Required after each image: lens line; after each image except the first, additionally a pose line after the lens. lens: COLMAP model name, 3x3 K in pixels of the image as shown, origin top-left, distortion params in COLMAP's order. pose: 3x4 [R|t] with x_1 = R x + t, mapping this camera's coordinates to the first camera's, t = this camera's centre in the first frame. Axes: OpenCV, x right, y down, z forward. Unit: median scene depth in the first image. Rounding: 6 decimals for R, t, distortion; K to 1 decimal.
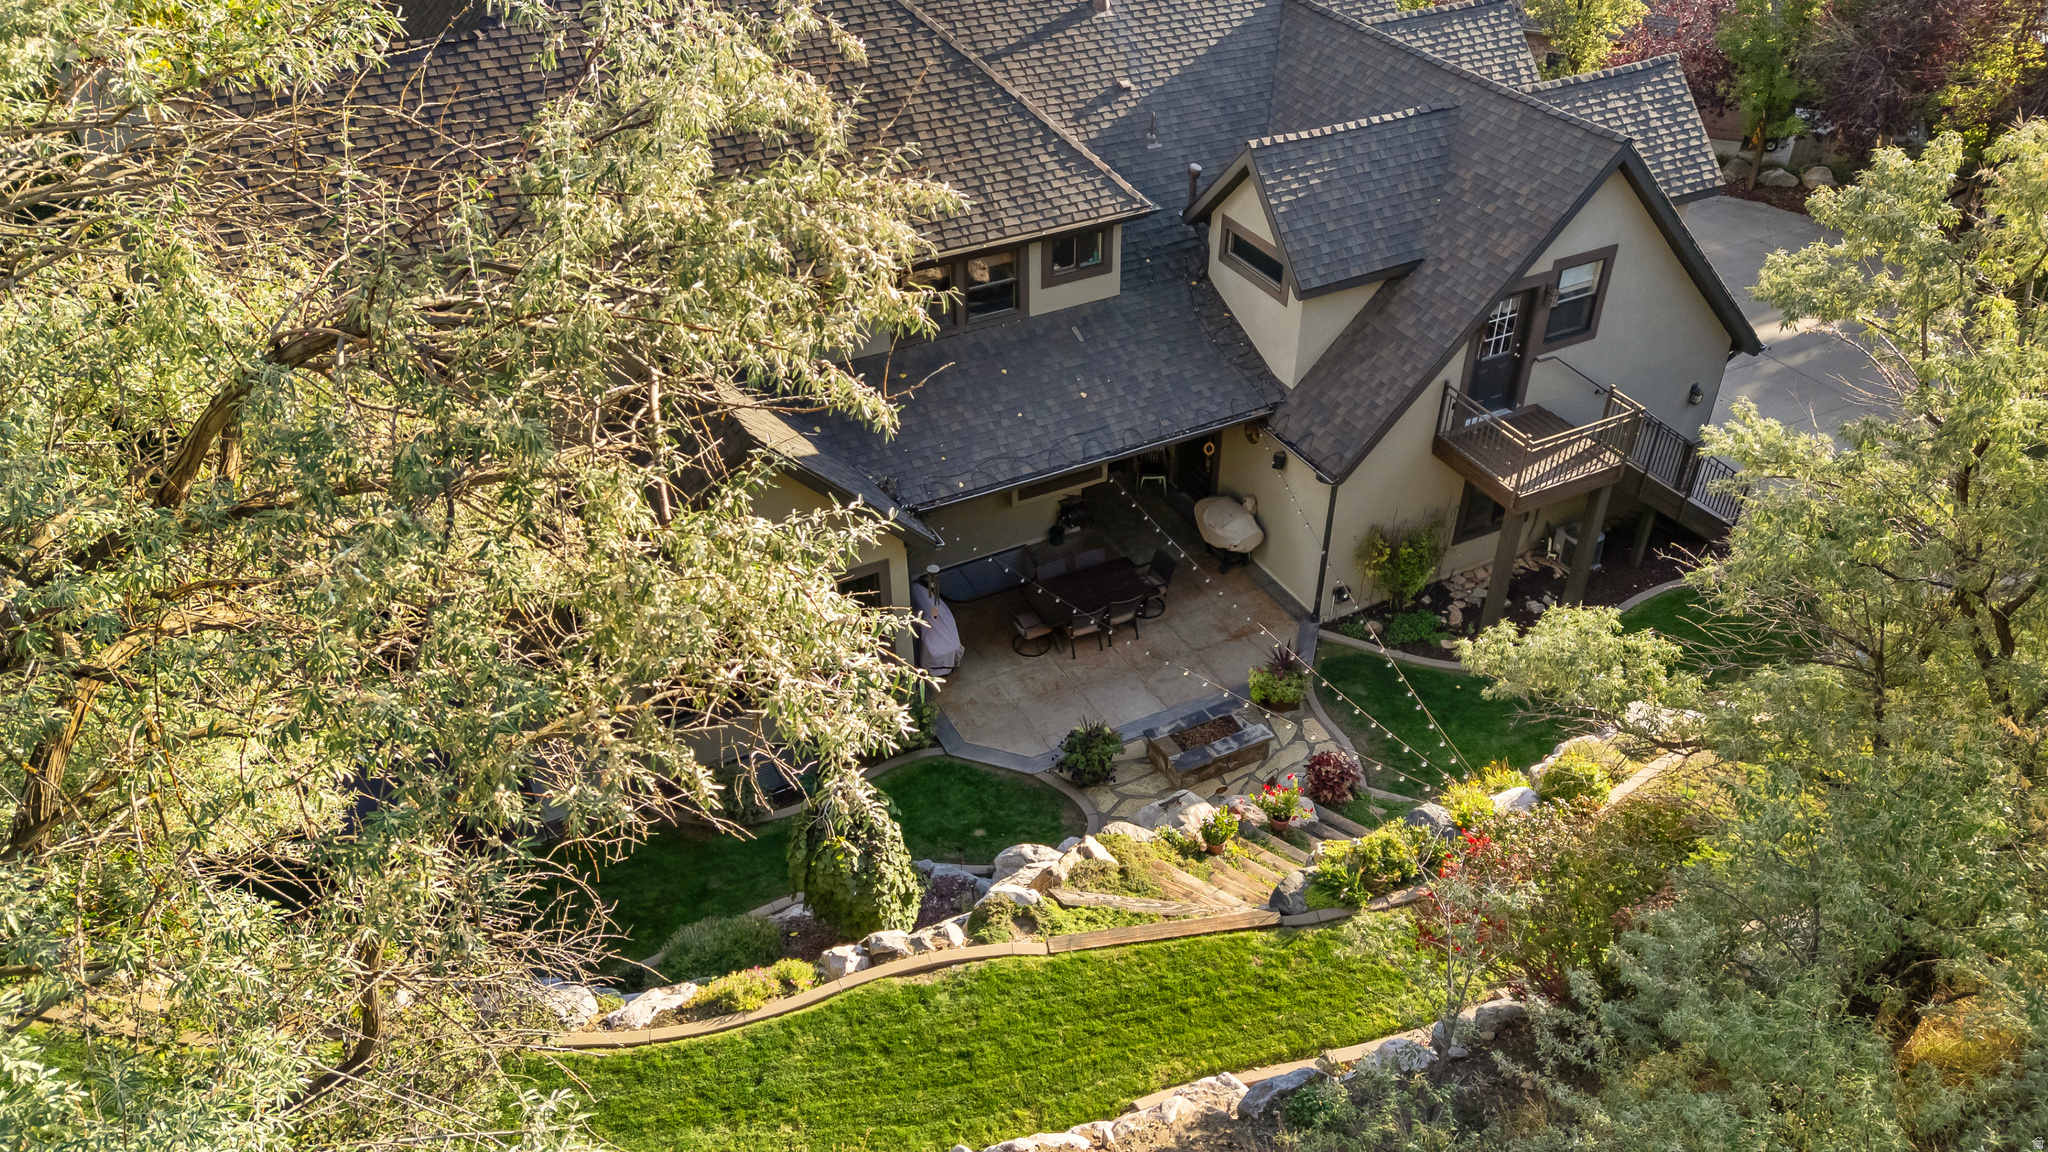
lens RADIAL K [[1439.4, 0, 1024.0], [0, 1439.4, 576.0], [0, 0, 1]] dist [0.119991, -0.173010]
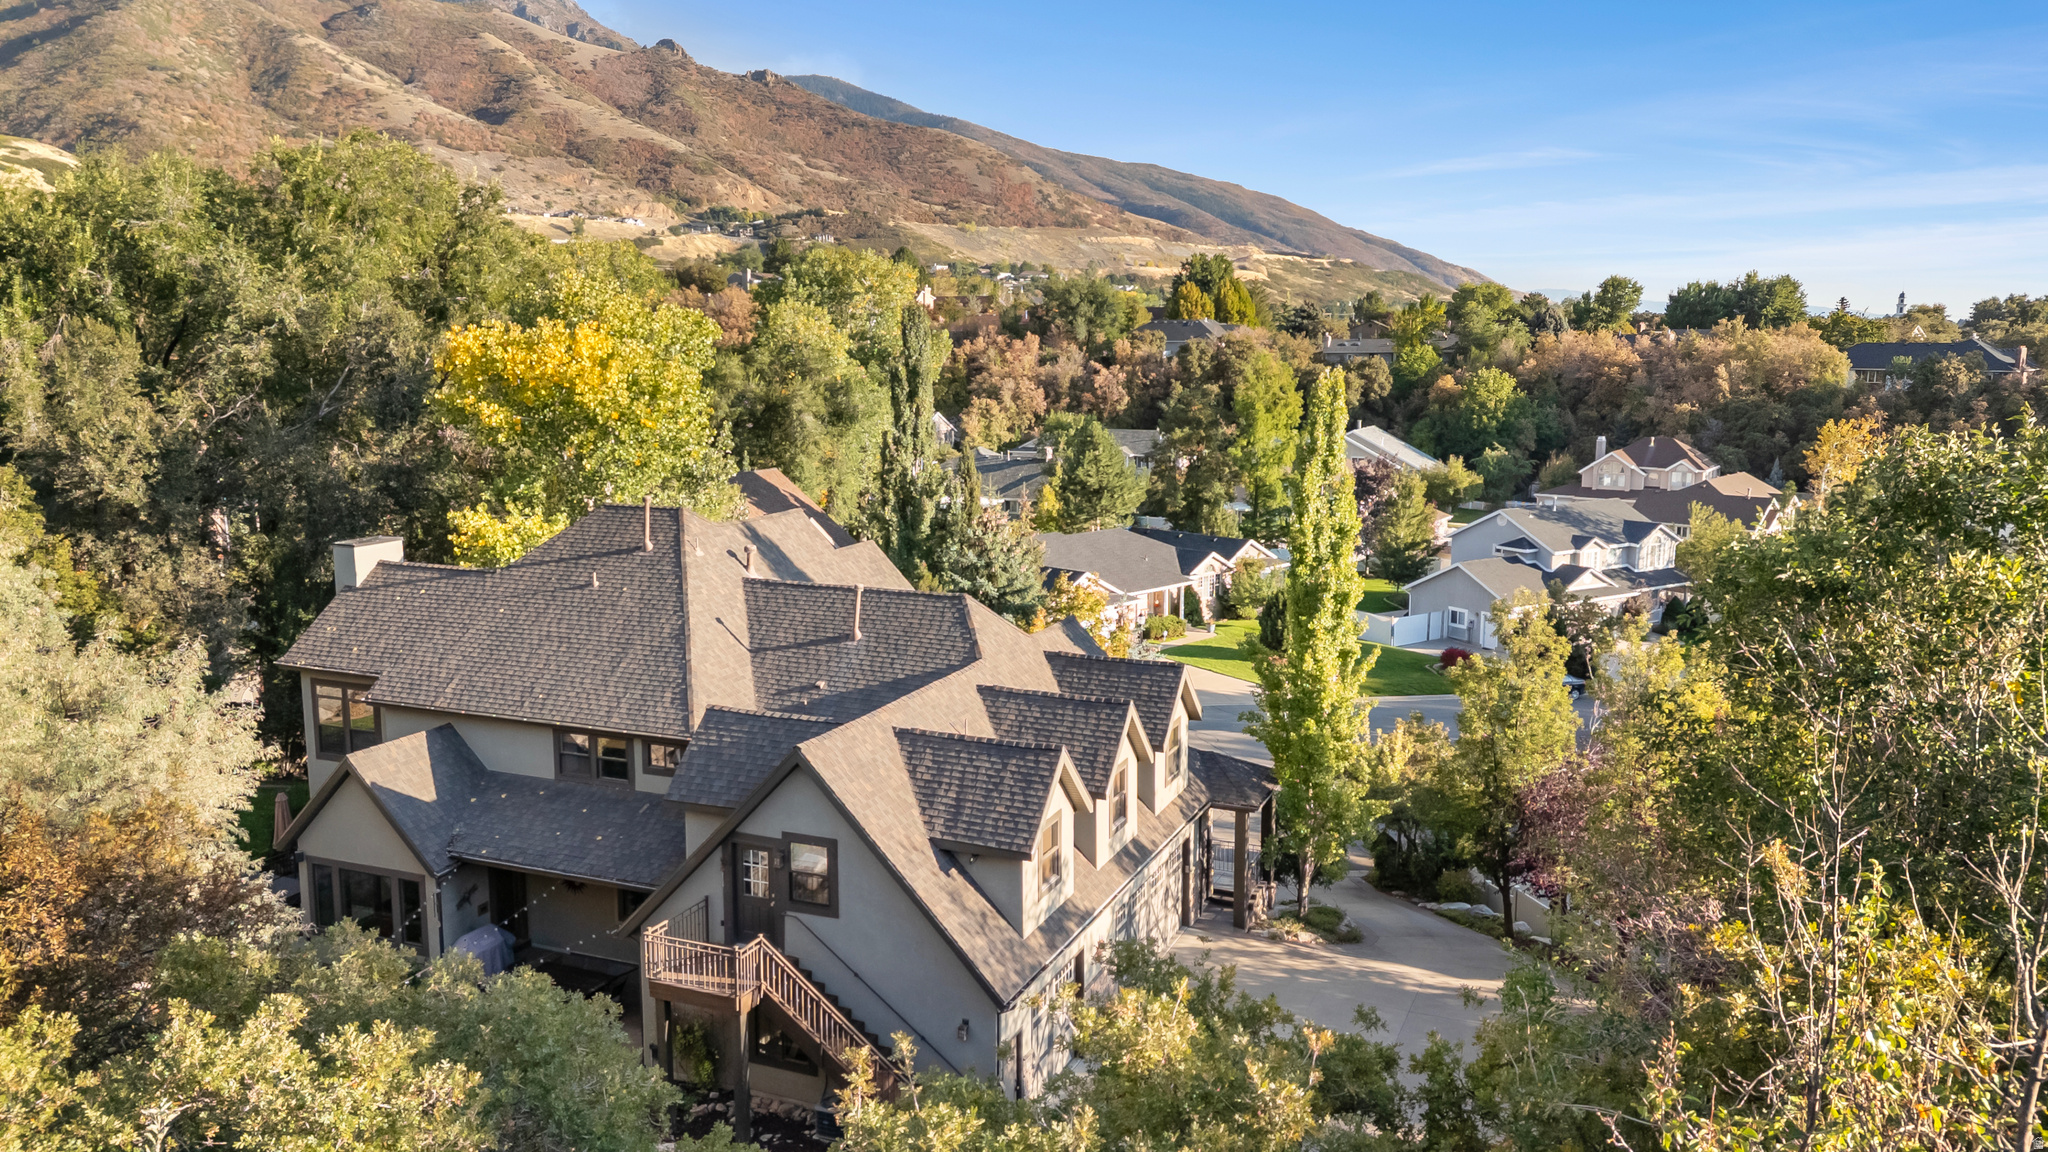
lens RADIAL K [[1439.4, 0, 1024.0], [0, 1439.4, 576.0], [0, 0, 1]] dist [0.119991, -0.173010]
pose [[0.666209, 0.145906, -0.731353, 1.389025], [-0.460752, 0.851649, -0.249805, -0.180432], [0.586407, 0.503395, 0.634602, 0.175071]]
